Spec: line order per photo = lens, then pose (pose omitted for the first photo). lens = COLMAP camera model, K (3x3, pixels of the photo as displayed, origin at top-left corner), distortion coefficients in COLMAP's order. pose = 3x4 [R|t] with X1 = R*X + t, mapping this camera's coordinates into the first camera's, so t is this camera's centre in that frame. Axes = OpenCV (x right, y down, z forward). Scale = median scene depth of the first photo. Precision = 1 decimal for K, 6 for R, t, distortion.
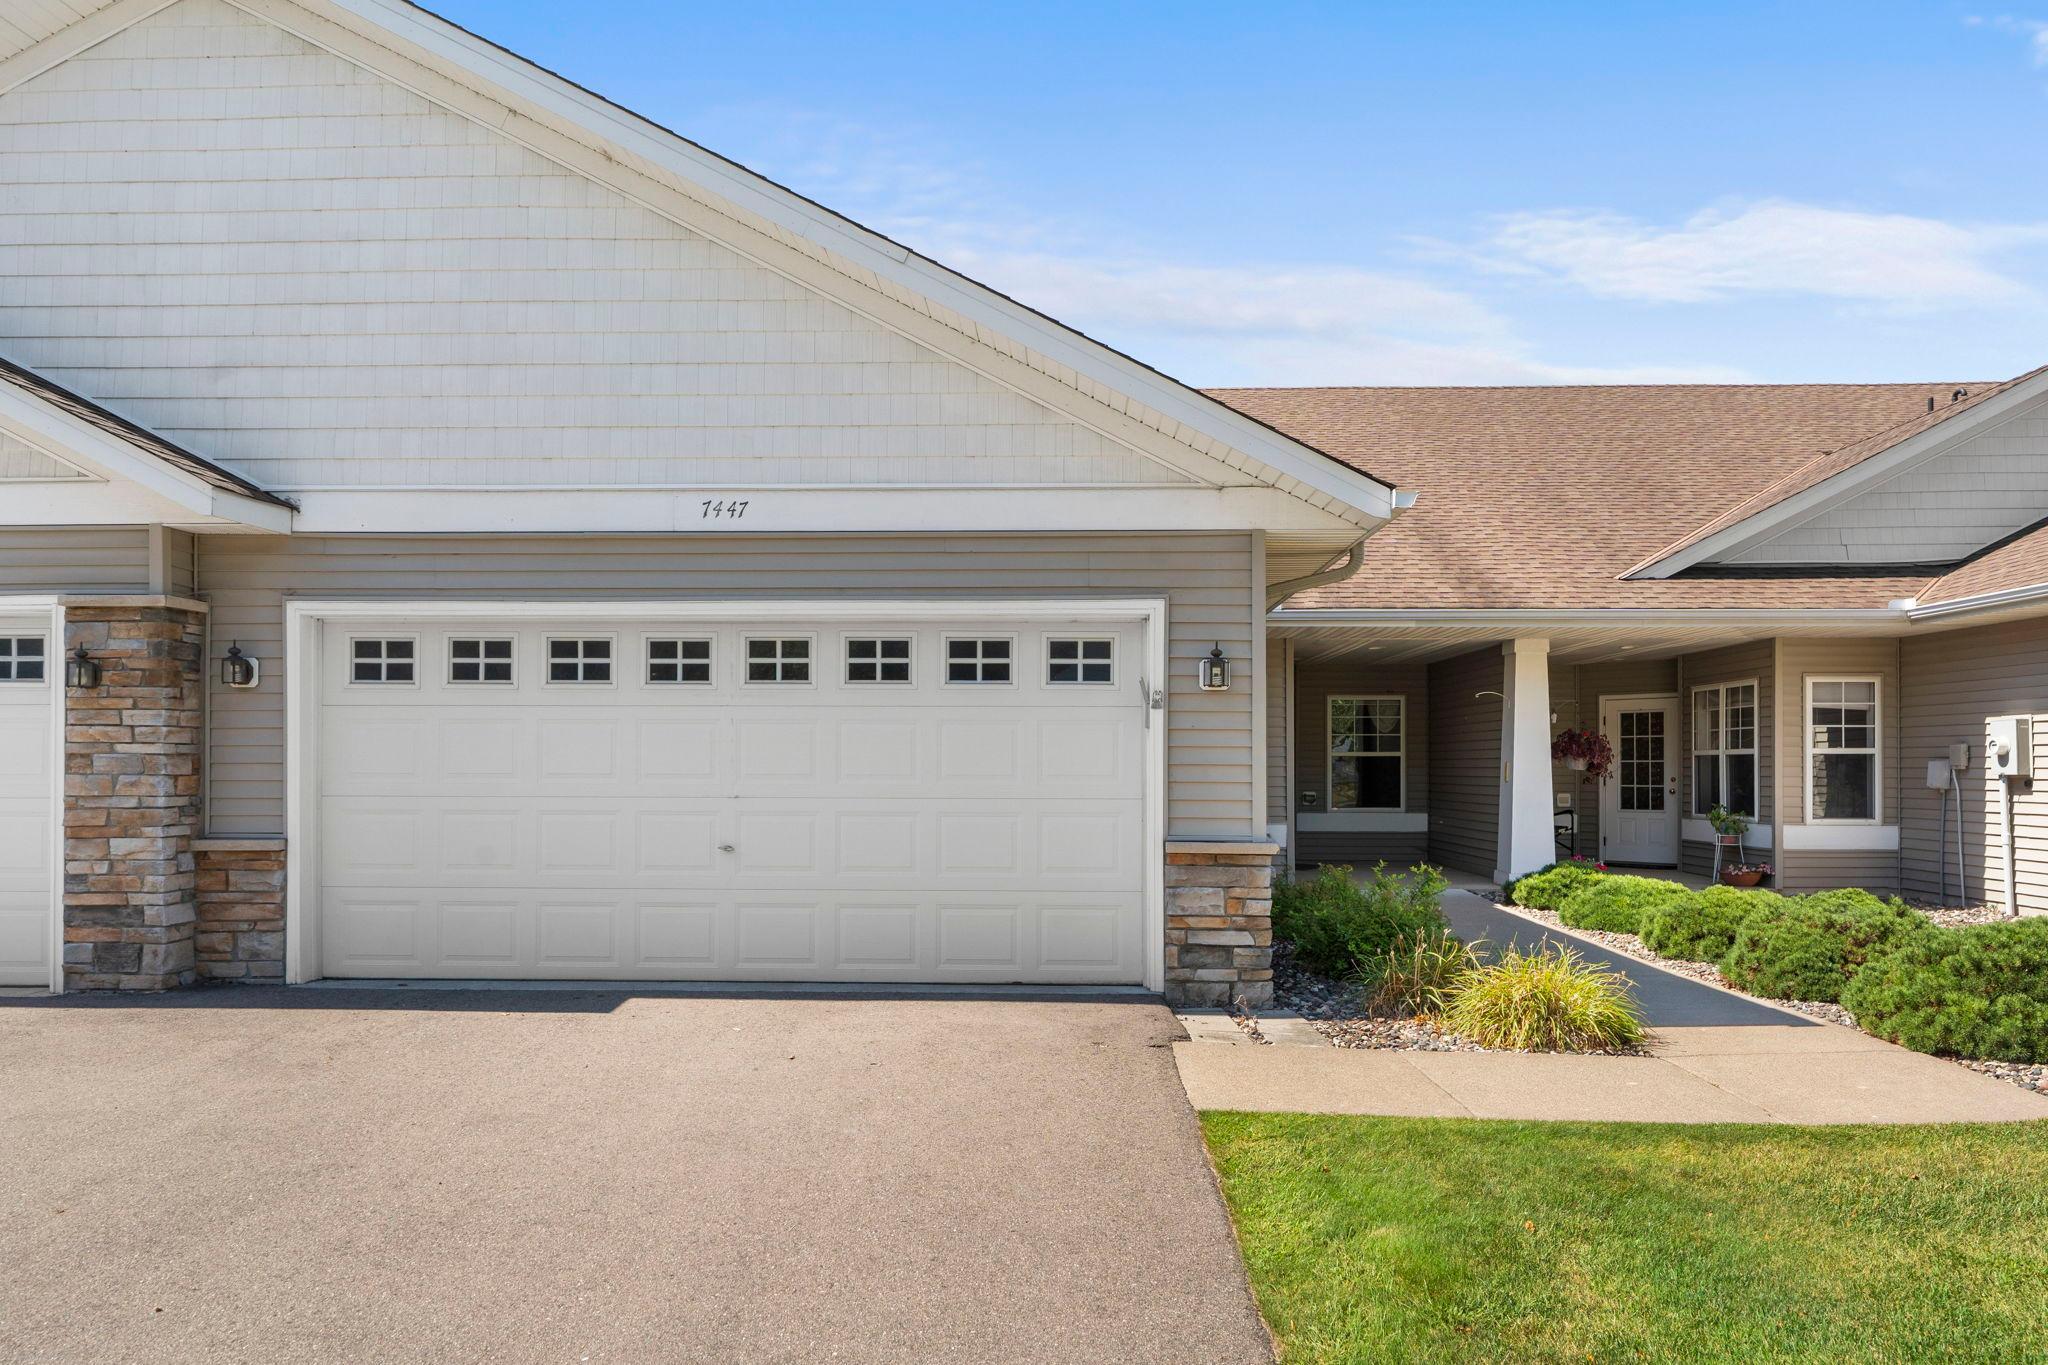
lens RADIAL K [[1388.1, 0, 1019.2], [0, 1388.1, 756.4], [0, 0, 1]] dist [0.000897, -0.001305]
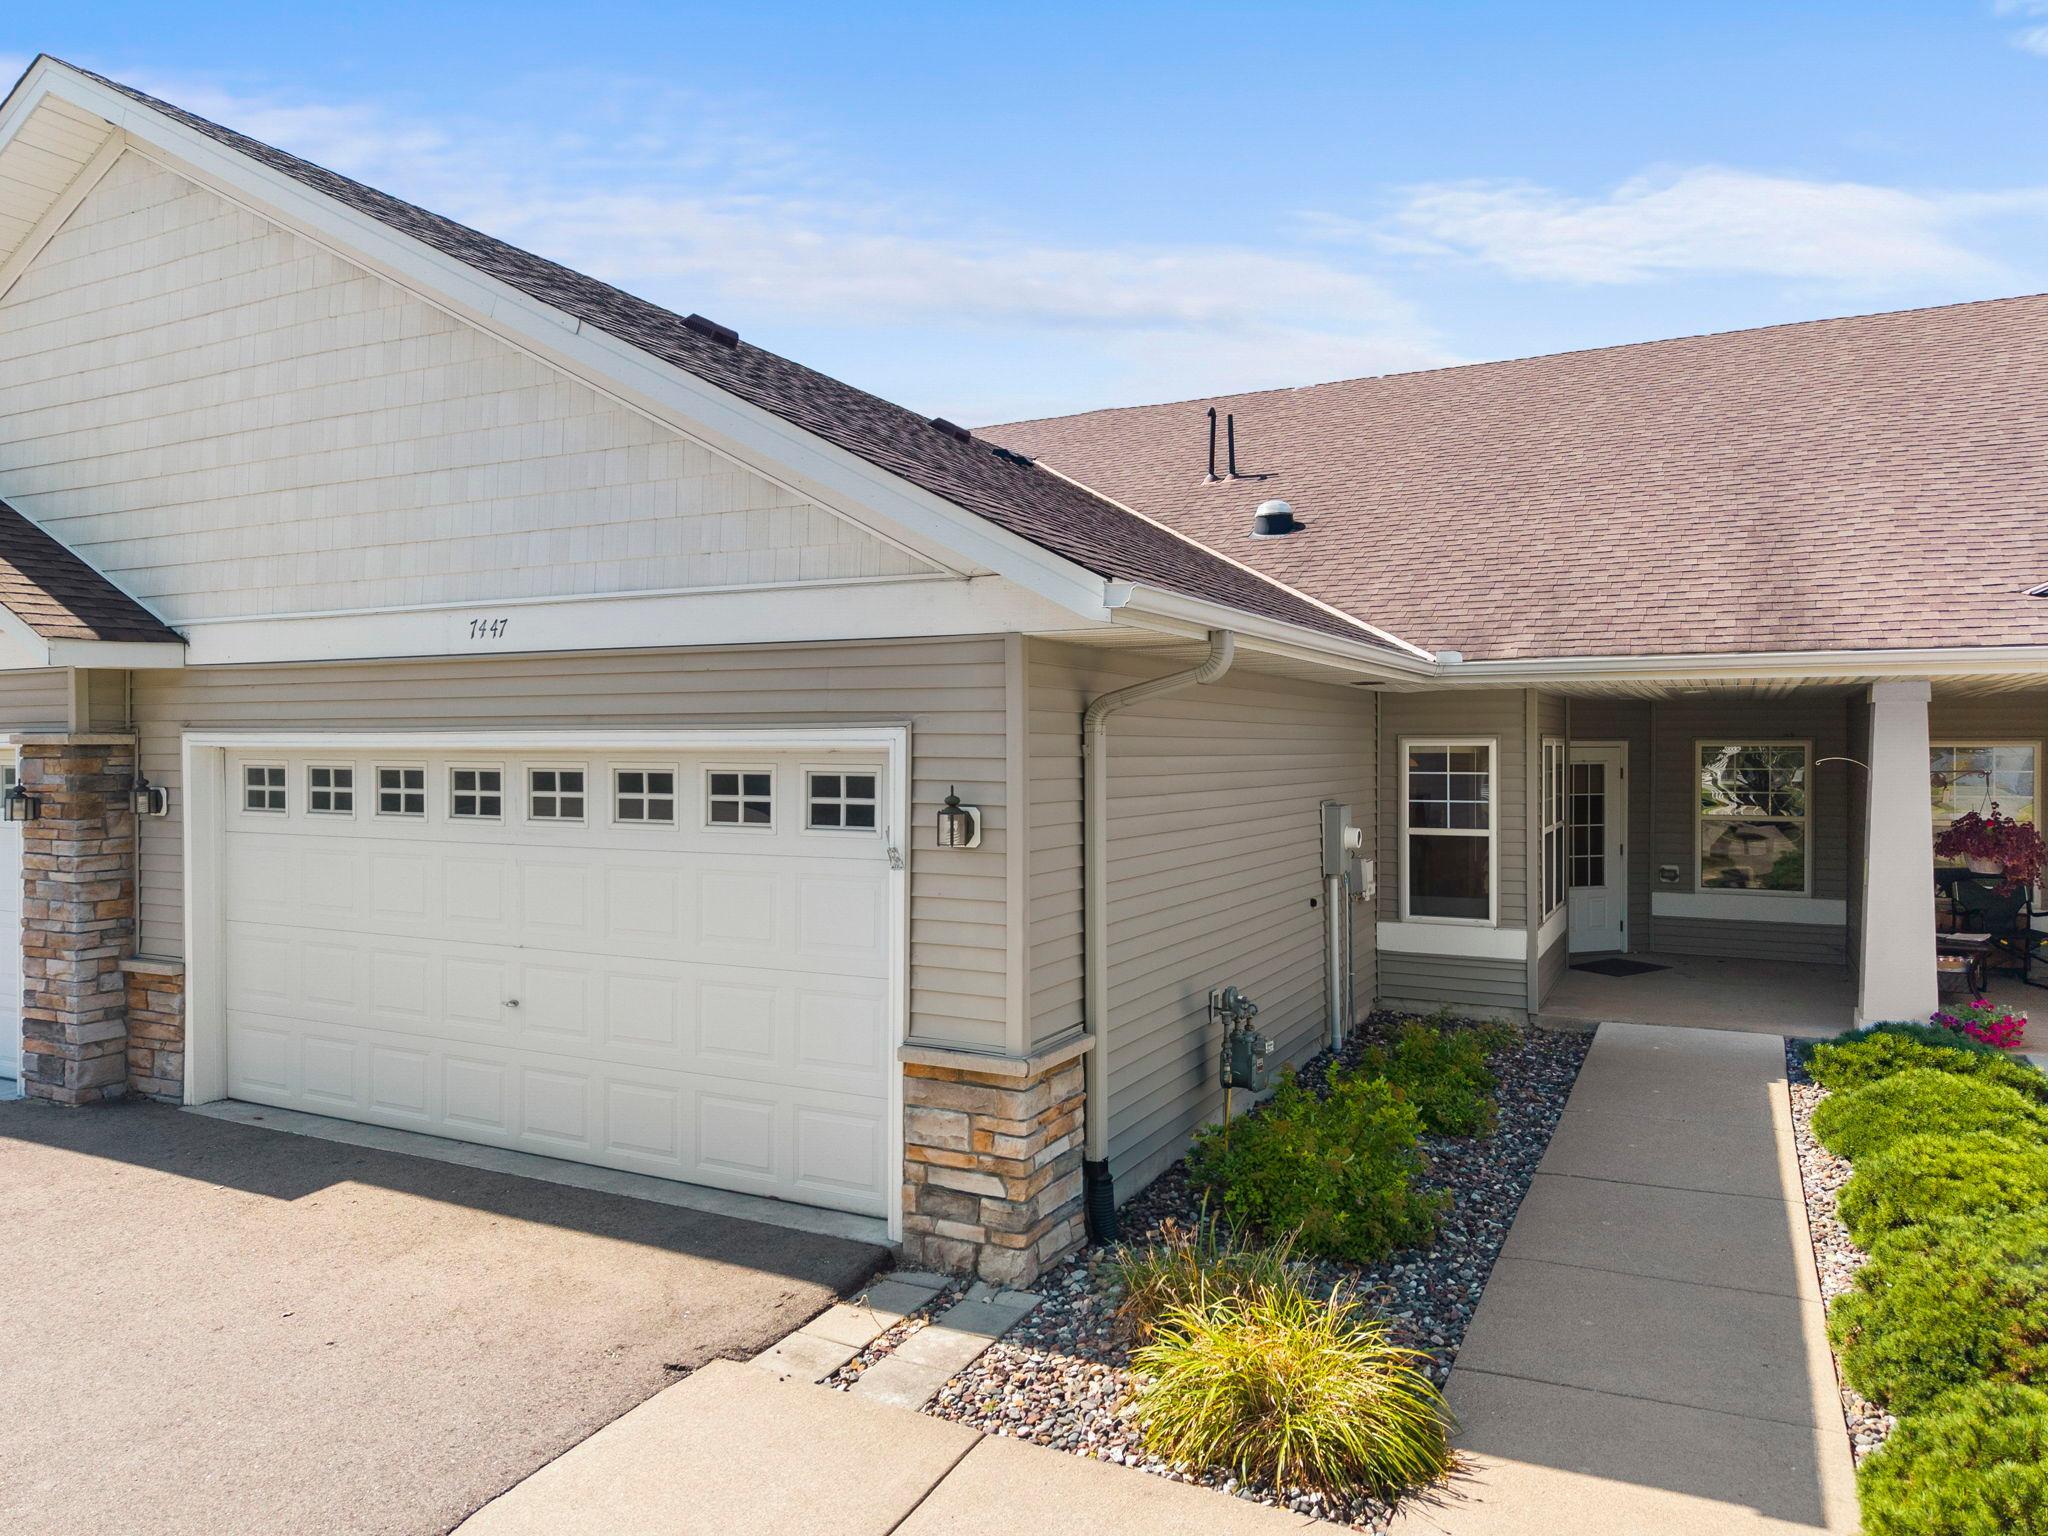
lens RADIAL K [[1374.6, 0, 1033.8], [0, 1374.6, 762.4], [0, 0, 1]] dist [0.021631, -0.019501]
pose [[0.905469, 0.002467, -0.424406, 0.480451], [0.005192, 0.999844, 0.016889, -0.104476], [0.424381, -0.017496, 0.905315, 0.341940]]
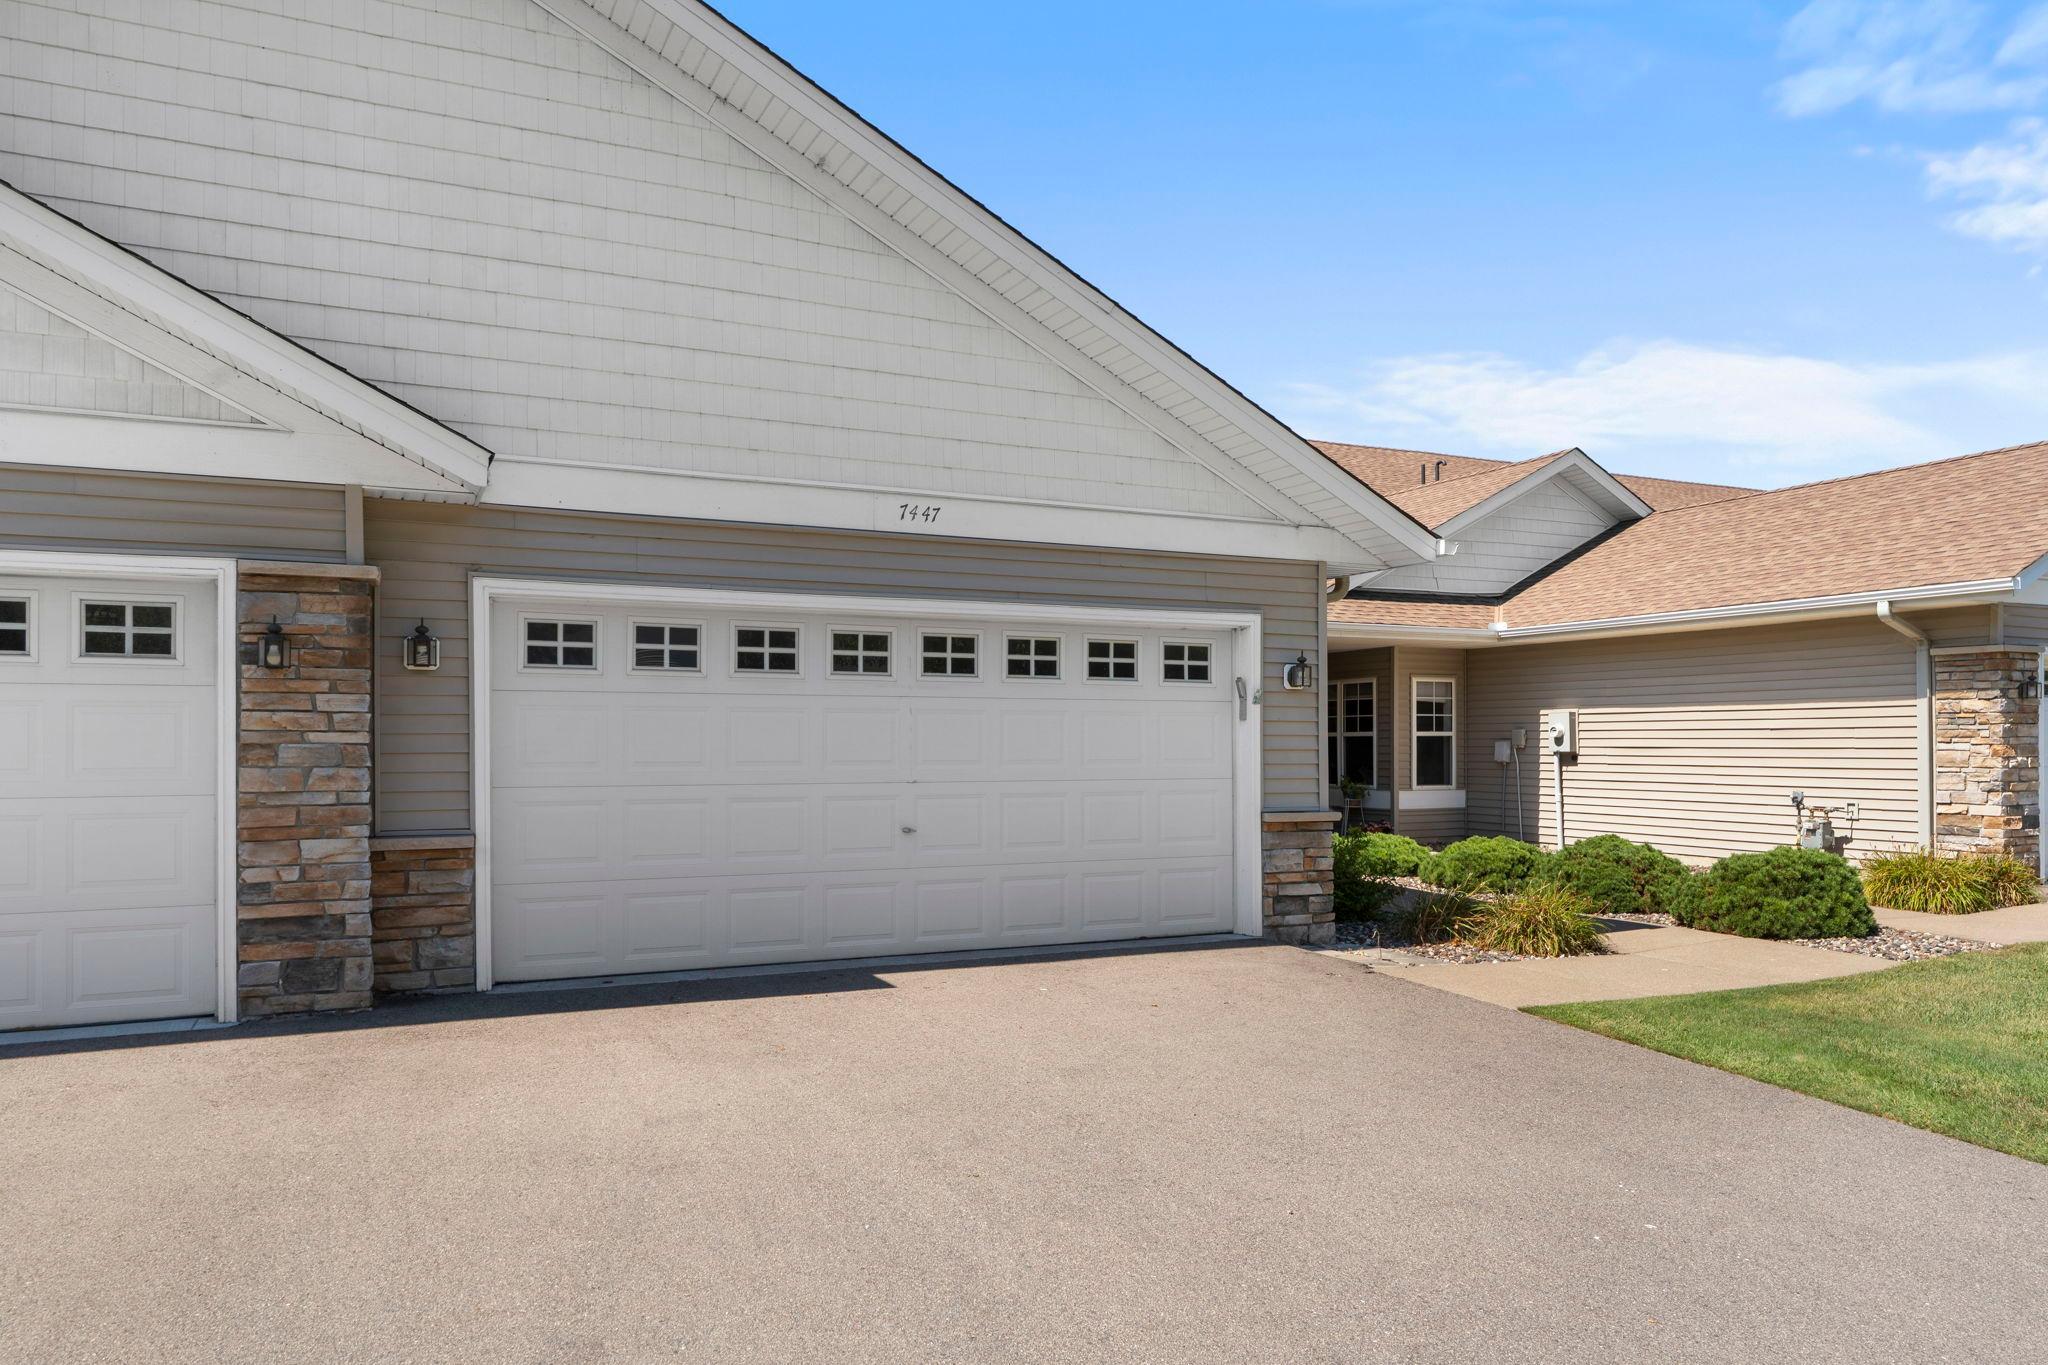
lens RADIAL K [[1379.6, 0, 1020.9], [0, 1379.6, 738.3], [0, 0, 1]] dist [-0.001369, -0.001053]
pose [[0.890405, -0.001169, 0.455167, -0.623825], [-0.001111, 0.999988, 0.004740, -0.009594], [-0.455168, -0.004726, 0.890393, 0.016617]]
